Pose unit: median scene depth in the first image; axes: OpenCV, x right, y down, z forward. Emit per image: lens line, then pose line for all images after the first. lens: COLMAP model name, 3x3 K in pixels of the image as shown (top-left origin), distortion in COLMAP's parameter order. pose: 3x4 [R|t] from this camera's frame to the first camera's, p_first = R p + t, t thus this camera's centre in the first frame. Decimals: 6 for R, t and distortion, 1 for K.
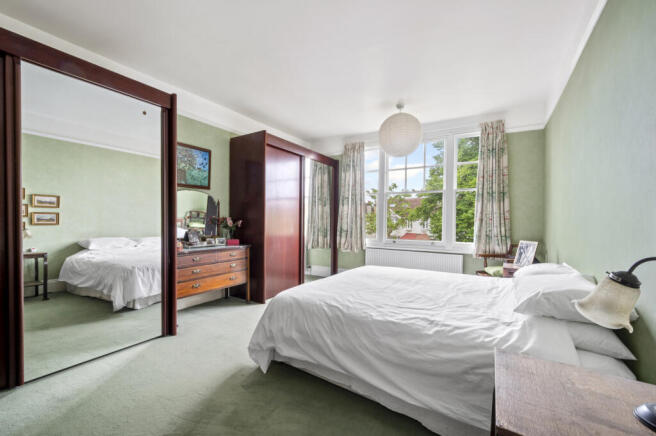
lens RADIAL K [[267.2, 0, 326.8], [0, 267.2, 221.0], [0, 0, 1]] dist [0.001627, 0.000250]
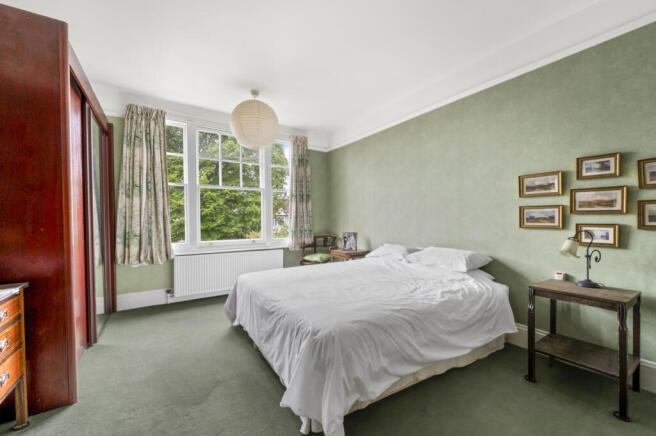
lens RADIAL K [[267.2, 0, 326.1], [0, 267.2, 218.3], [0, 0, 1]] dist [0.001627, 0.000250]
pose [[0.421869, -0.011068, 0.906589, -0.443364], [0.010634, 0.999917, 0.007259, -0.008231], [-0.906594, 0.006578, 0.421952, 0.391896]]
